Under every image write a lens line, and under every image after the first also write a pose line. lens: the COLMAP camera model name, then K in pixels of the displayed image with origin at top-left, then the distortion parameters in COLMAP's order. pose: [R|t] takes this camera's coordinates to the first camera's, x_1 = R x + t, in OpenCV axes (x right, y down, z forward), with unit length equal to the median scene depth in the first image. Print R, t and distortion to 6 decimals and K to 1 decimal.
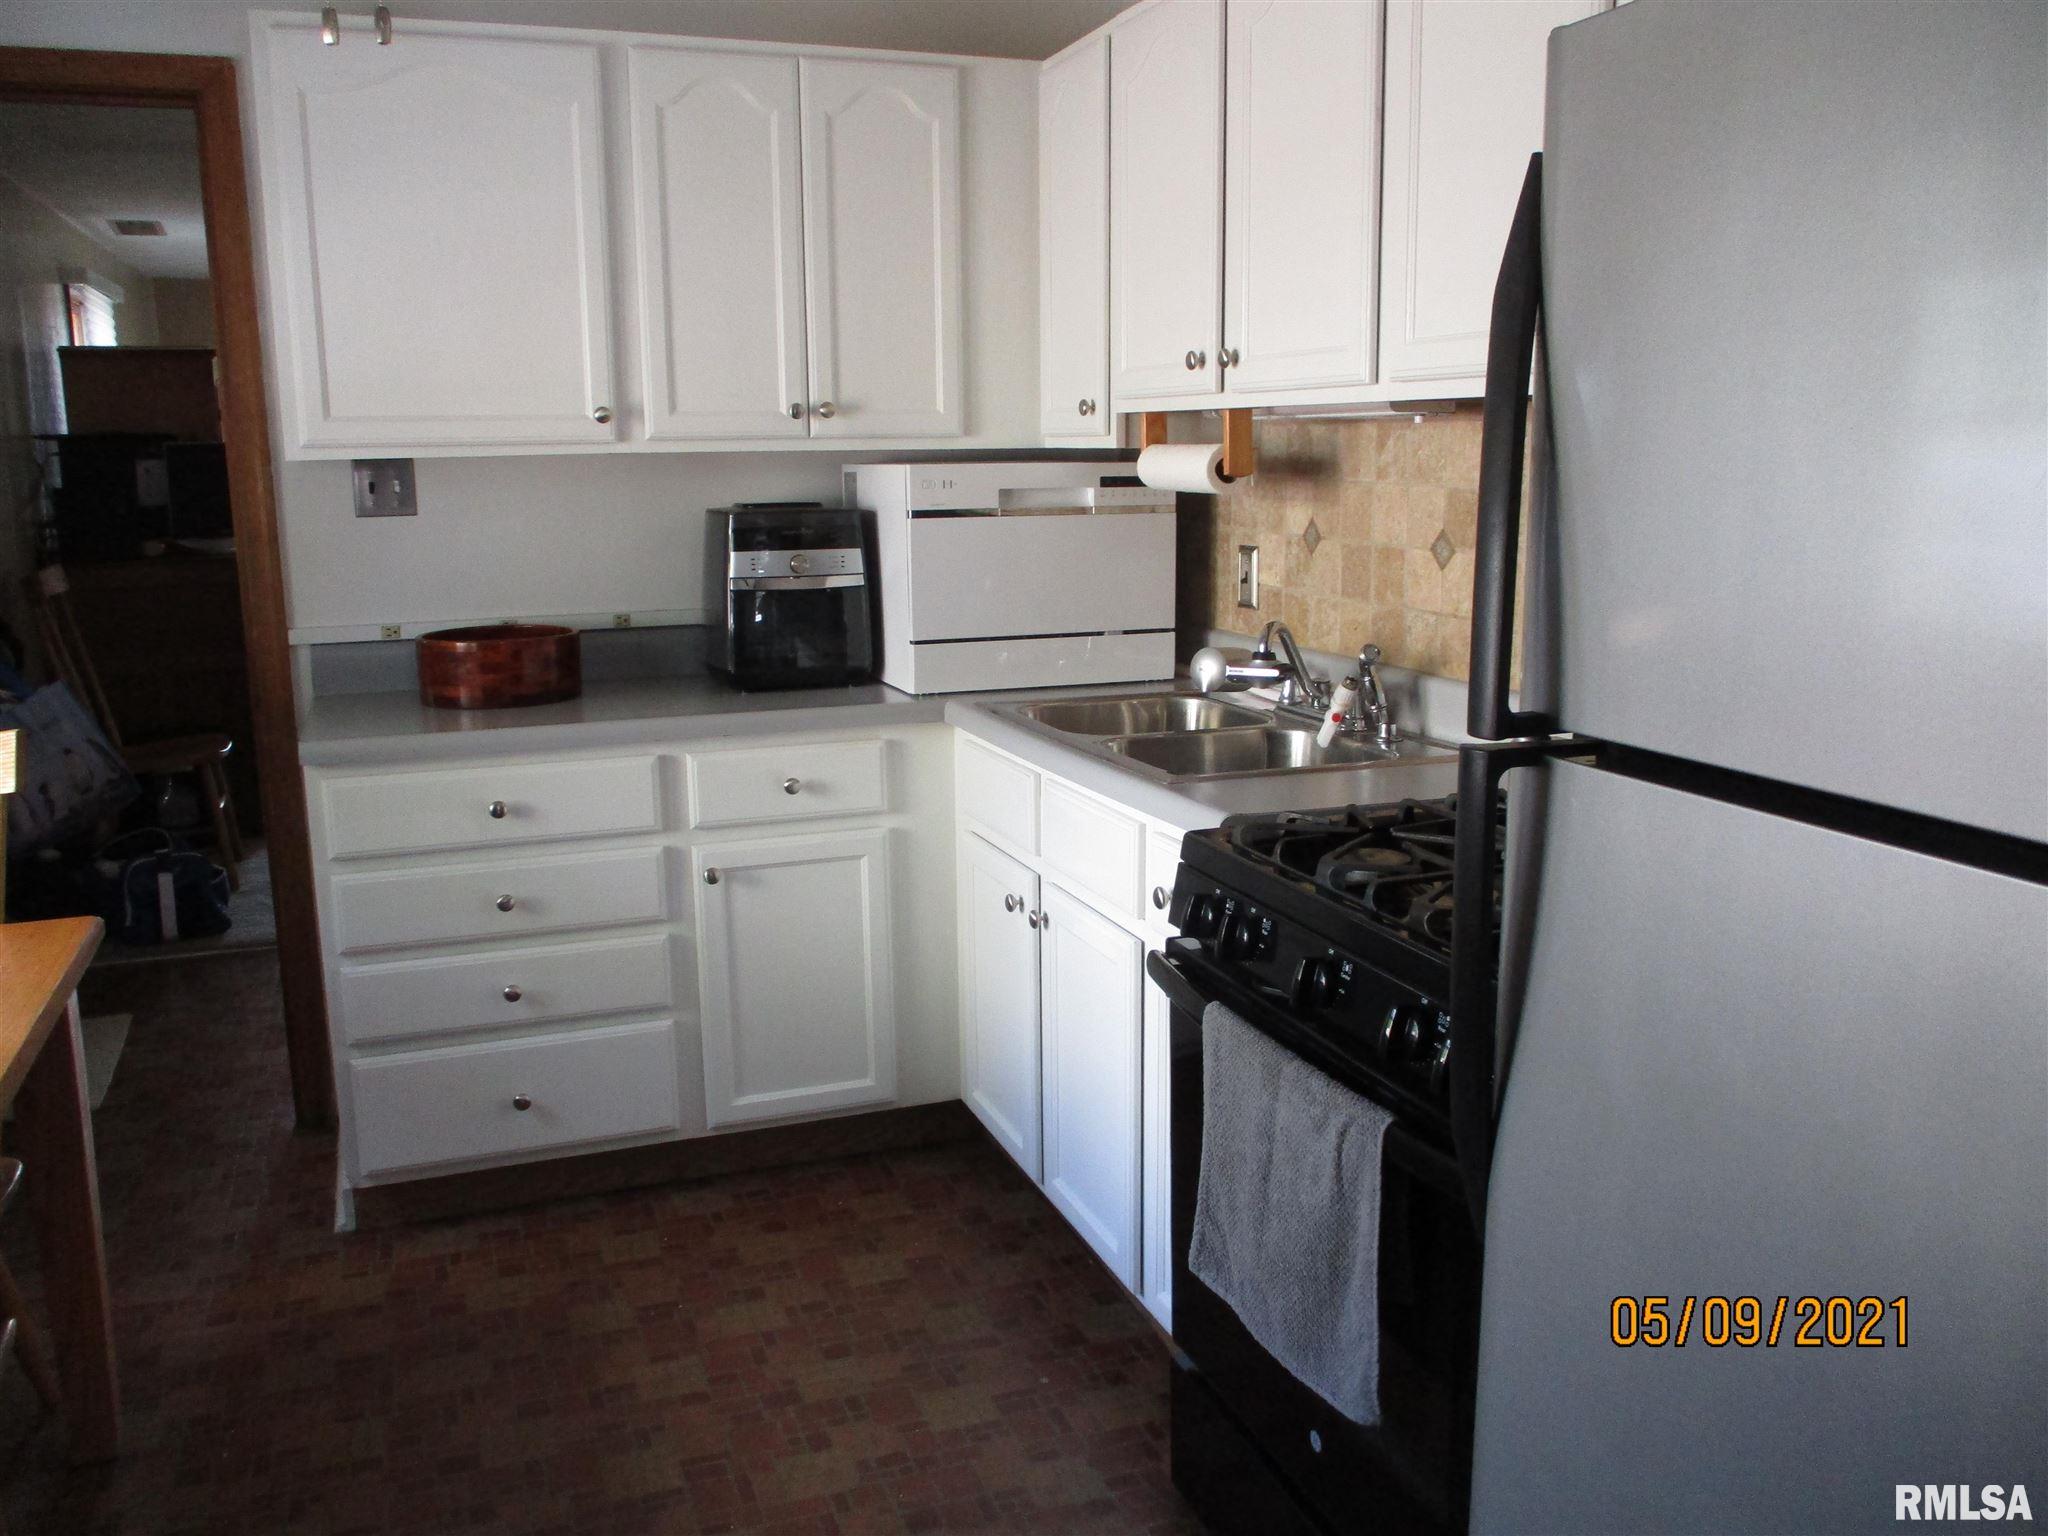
lens RADIAL K [[1655.8, 0, 1037.2], [0, 1655.8, 770.6], [0, 0, 1]] dist [-0.048723, 0.004987]
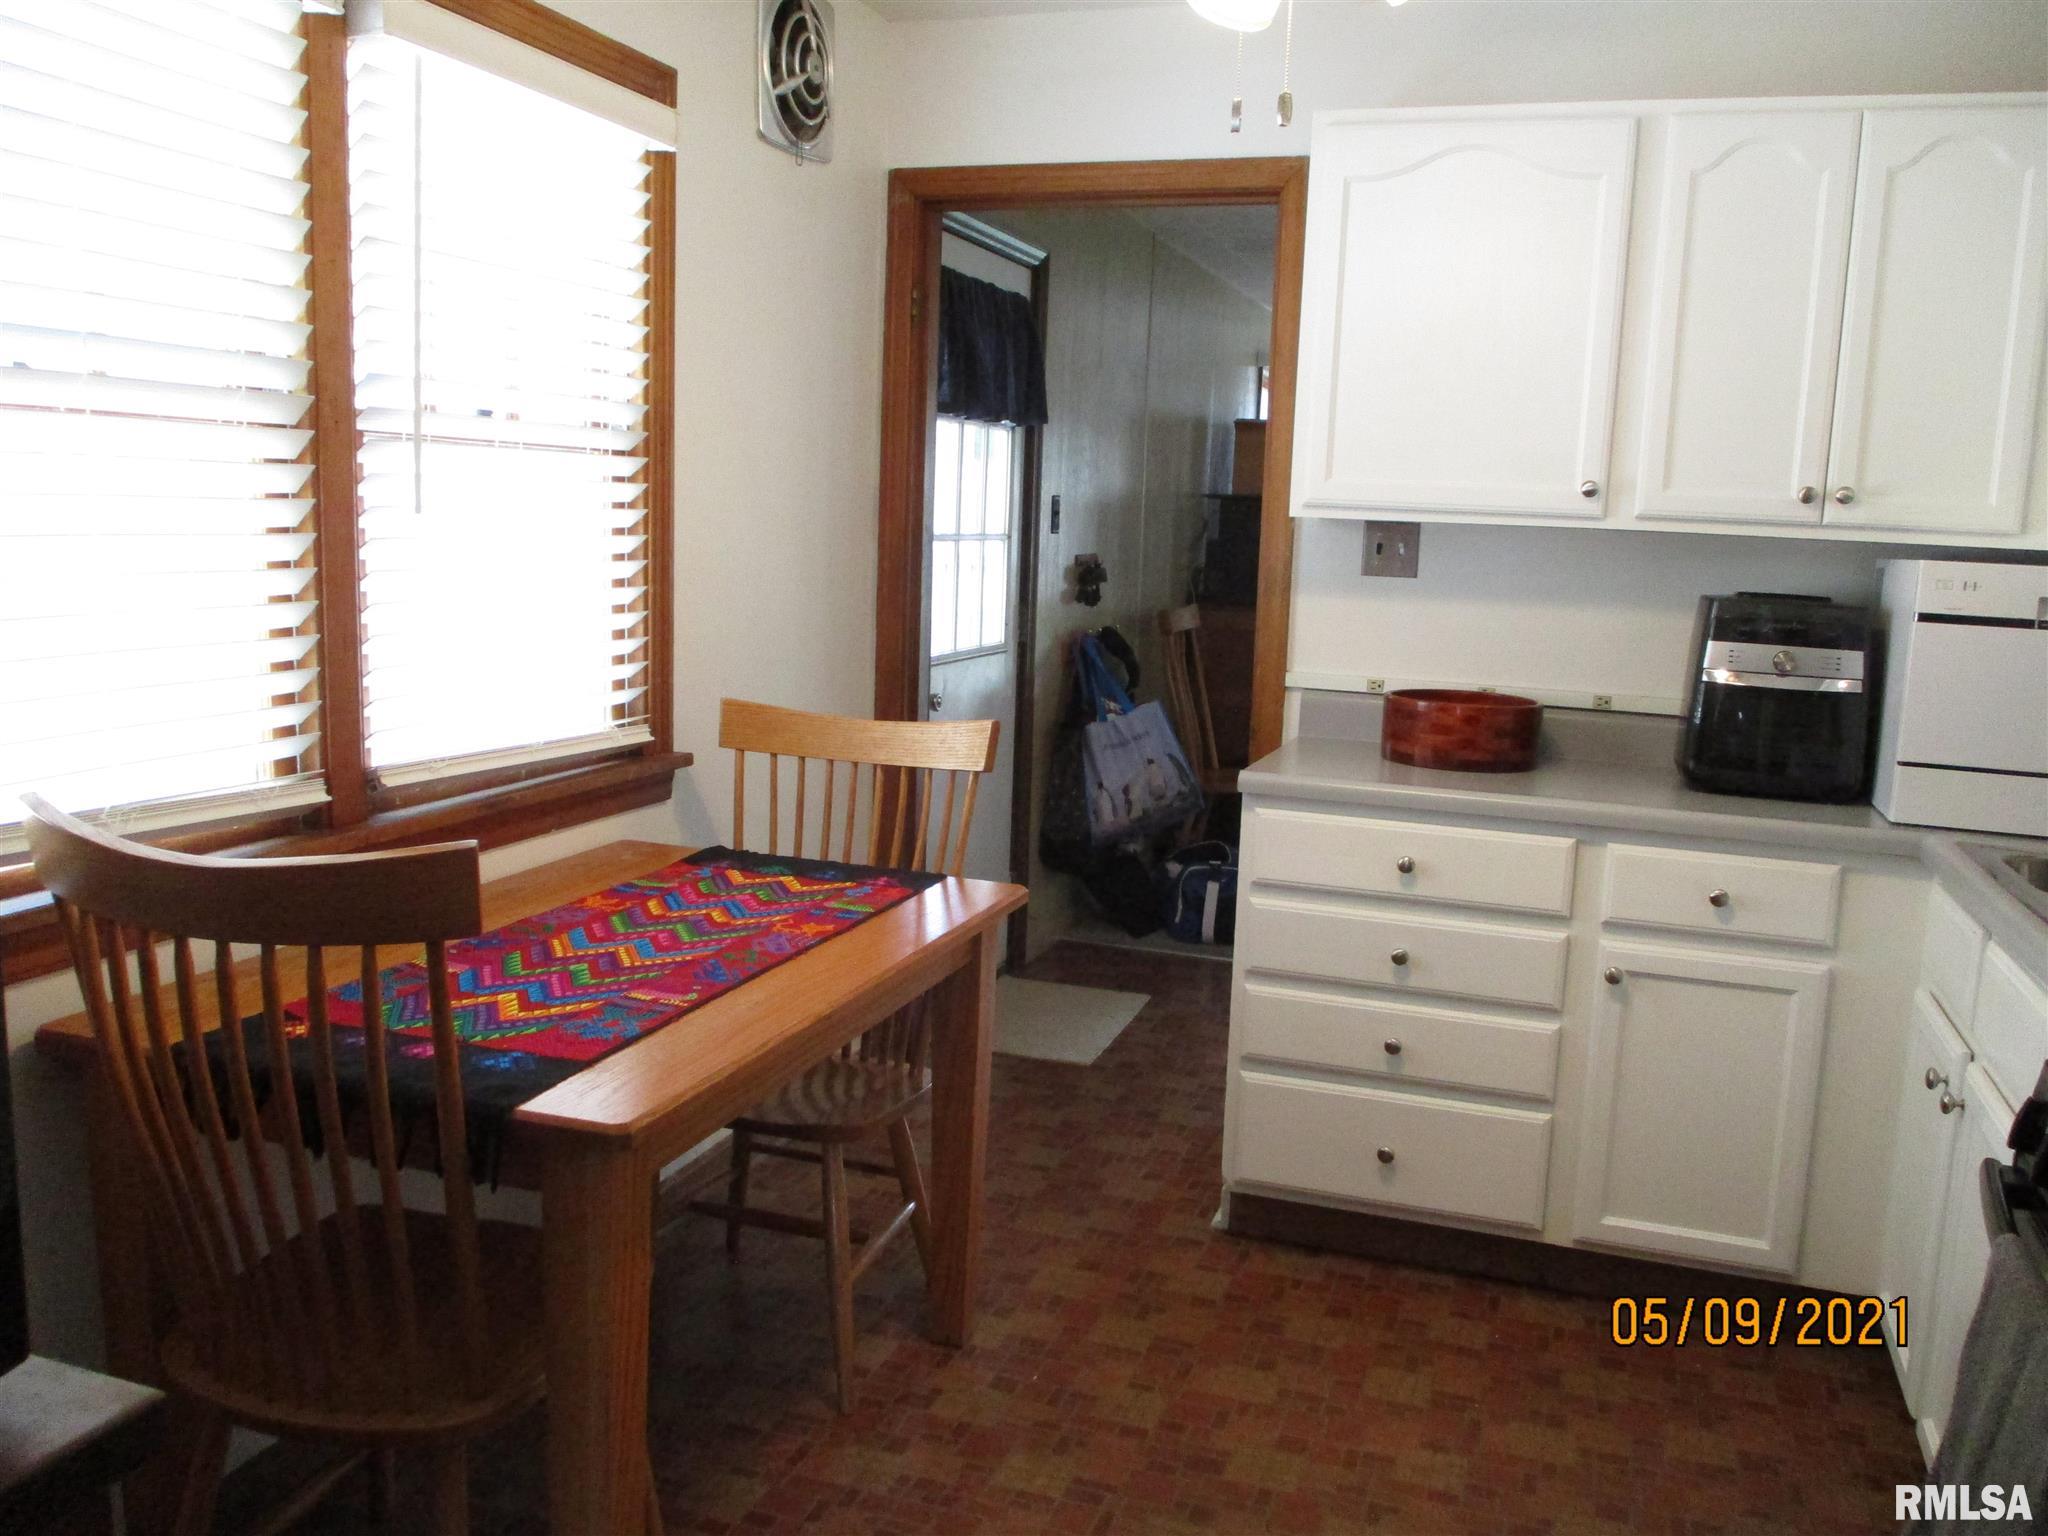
lens RADIAL K [[1655.8, 0, 1033.0], [0, 1655.8, 766.2], [0, 0, 1]] dist [-0.048723, 0.004987]
pose [[0.764932, 0.137813, -0.629195, 0.115485], [-0.171809, 0.985106, 0.006895, -0.003298], [0.620774, 0.102826, 0.777217, 0.048646]]
